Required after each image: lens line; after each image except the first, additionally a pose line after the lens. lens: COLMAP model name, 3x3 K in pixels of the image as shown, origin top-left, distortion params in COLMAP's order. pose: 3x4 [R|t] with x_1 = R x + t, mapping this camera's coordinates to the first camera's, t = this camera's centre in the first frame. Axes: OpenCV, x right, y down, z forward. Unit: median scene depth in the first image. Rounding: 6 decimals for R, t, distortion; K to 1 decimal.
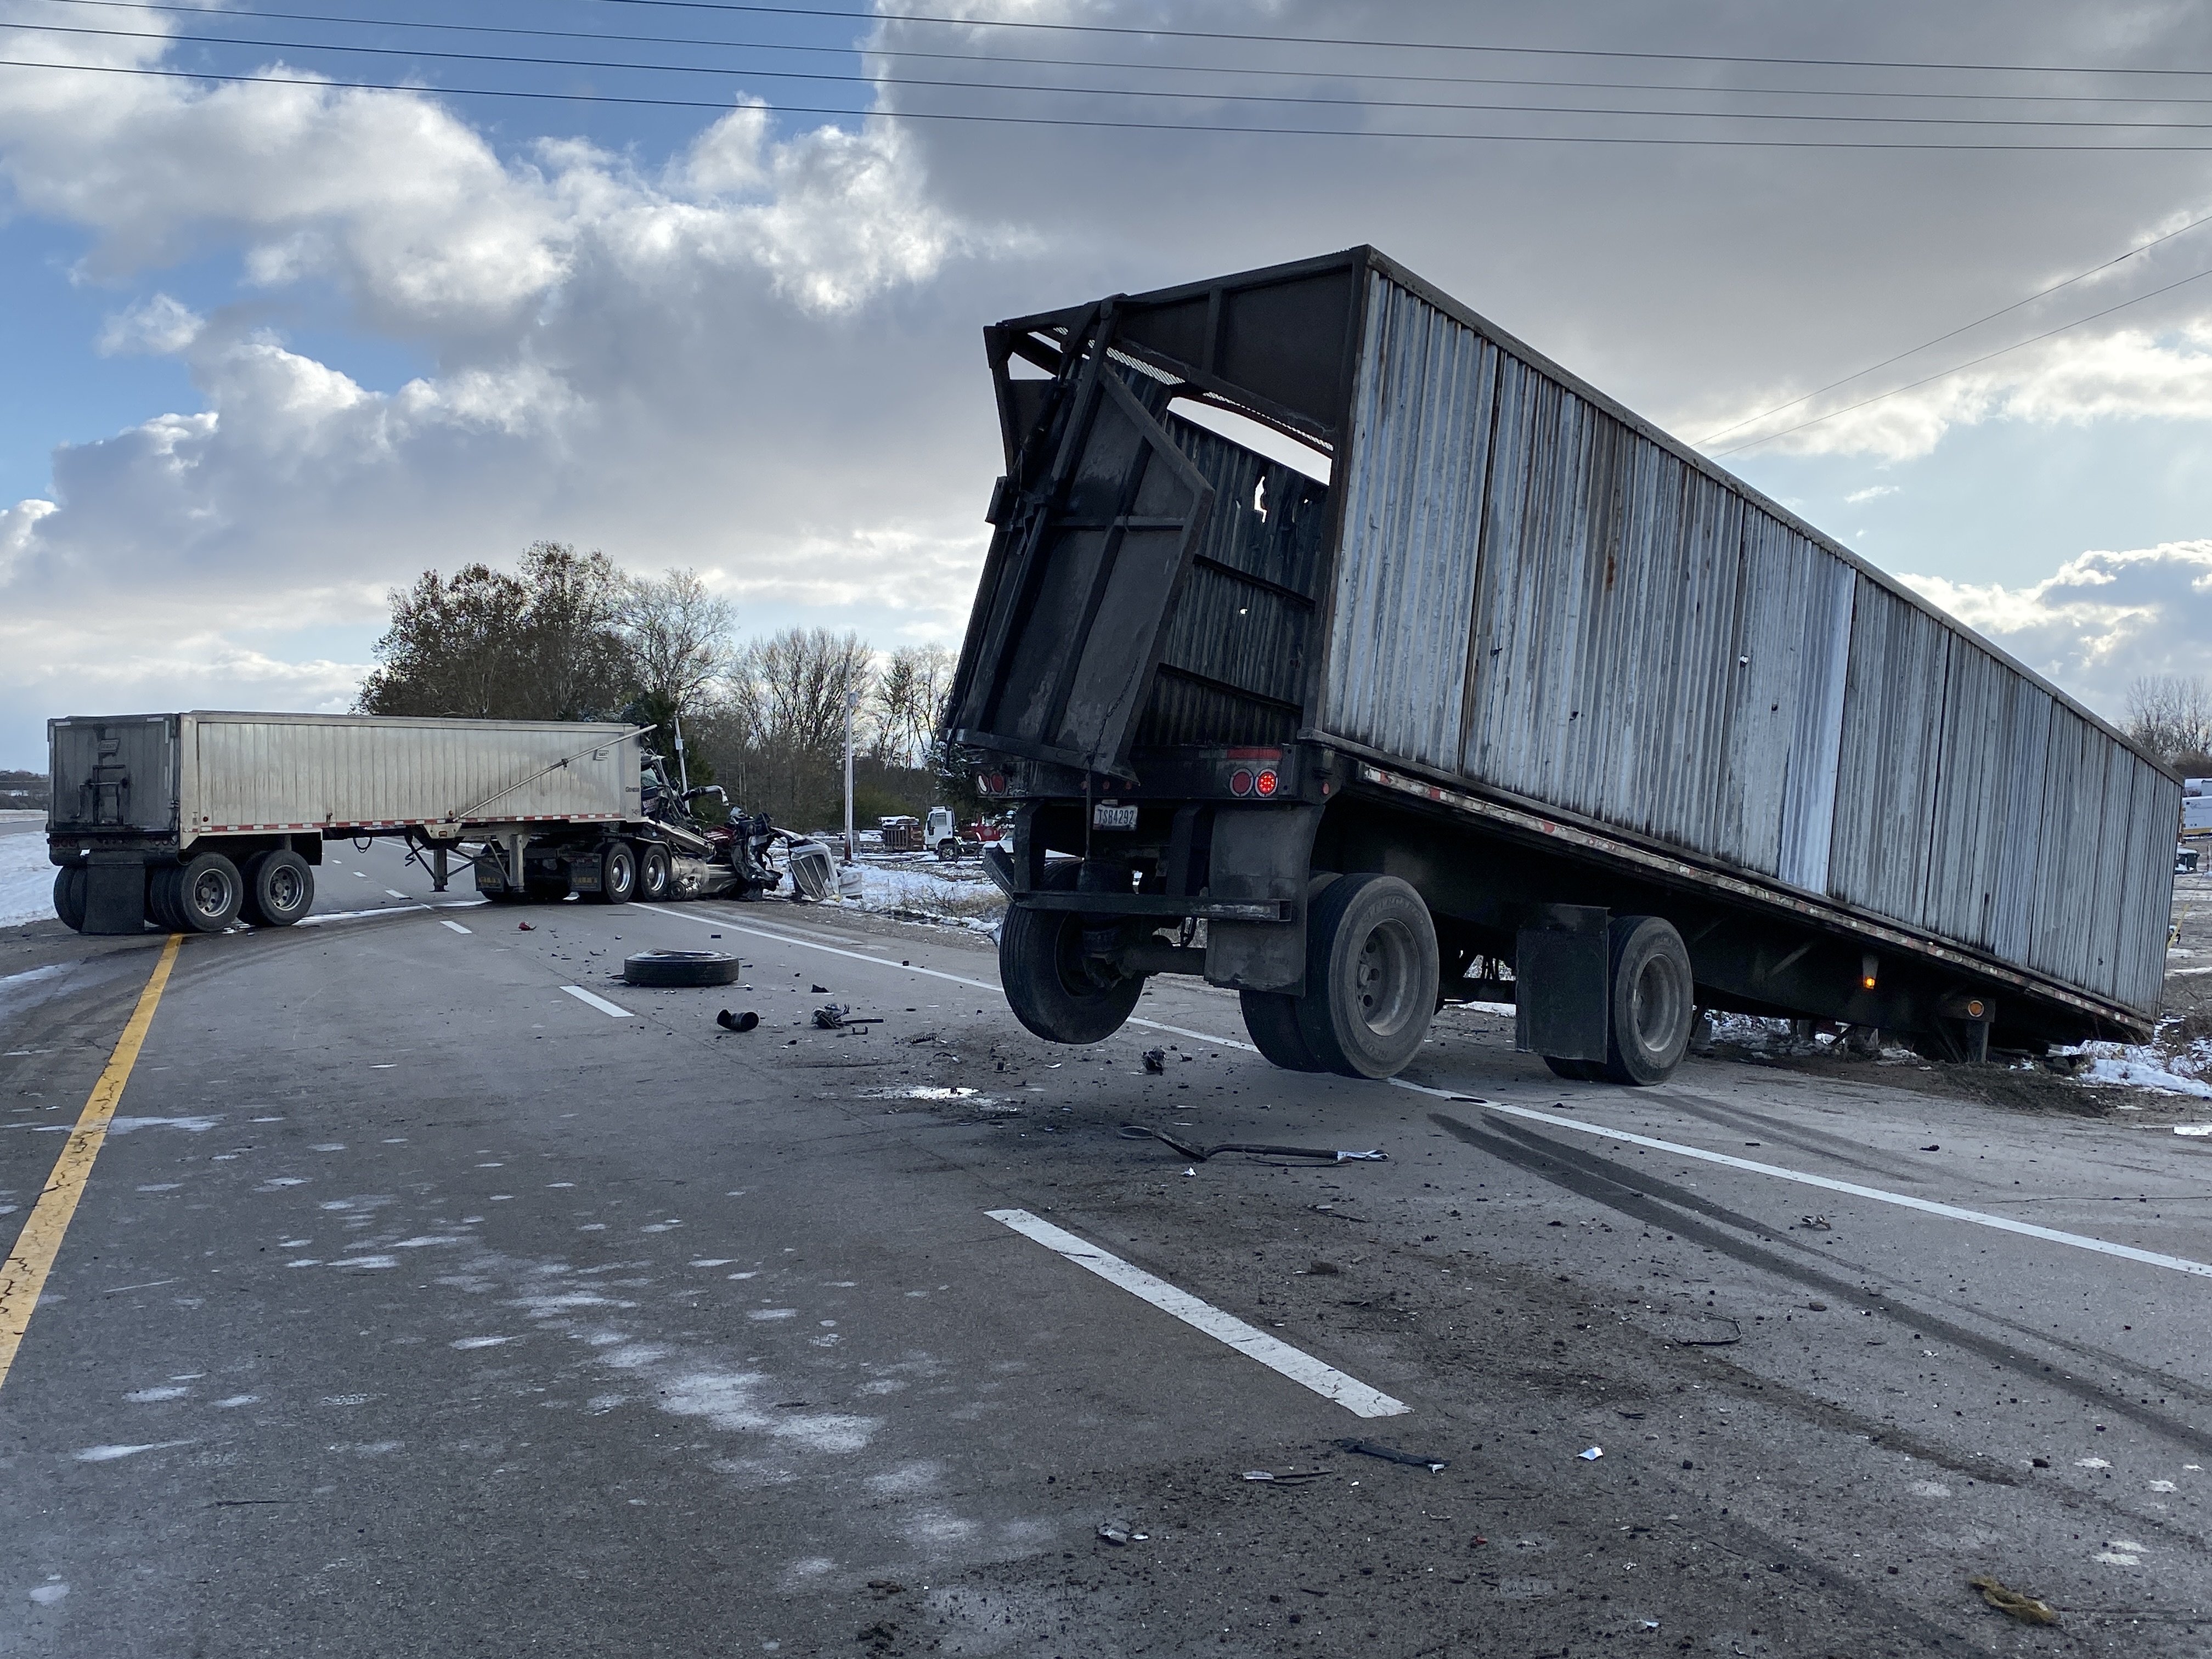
lens RADIAL K [[2358.5, 0, 1106.0], [0, 2358.5, 829.5], [0, 0, 1]] dist [0.006659, 0.004164]
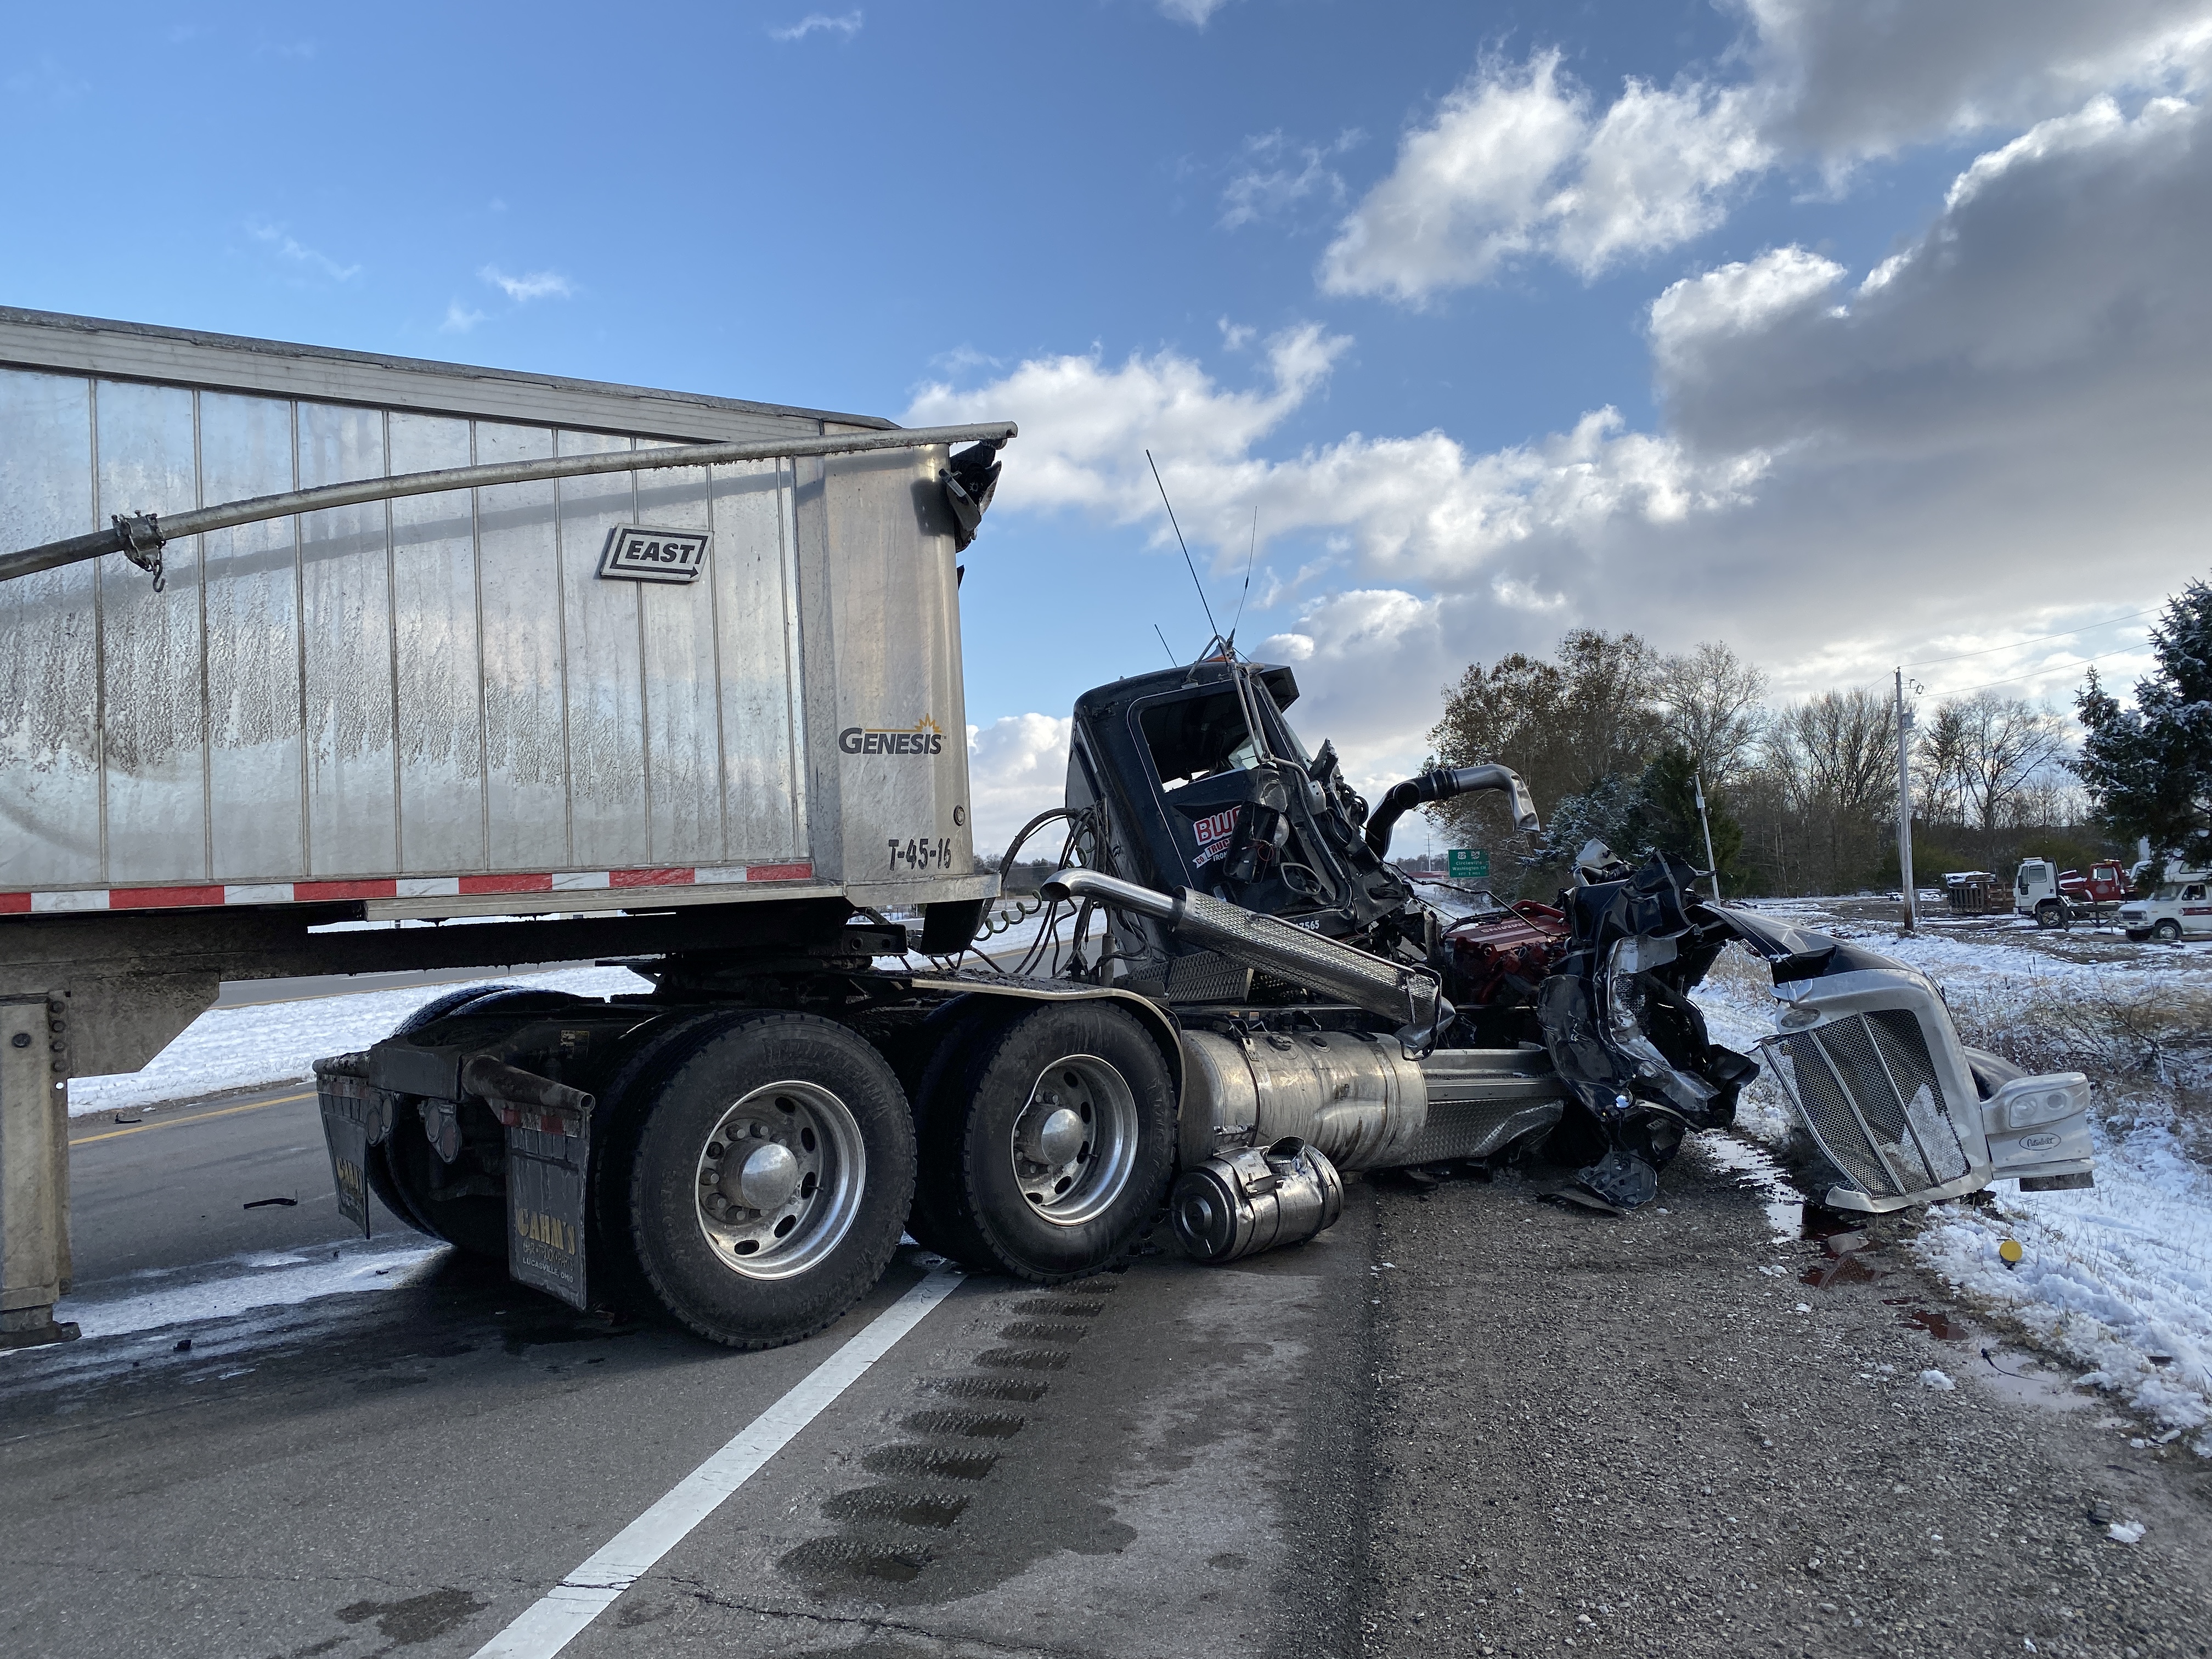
lens RADIAL K [[1716.0, 0, 1106.0], [0, 1716.0, 829.5], [0, 0, 1]] dist [0.073877, -0.191906]
pose [[0.860840, -0.039554, -0.507336, -0.025930], [0.020957, 0.998884, -0.042319, -0.000661], [0.508444, 0.025797, 0.860709, 0.207203]]
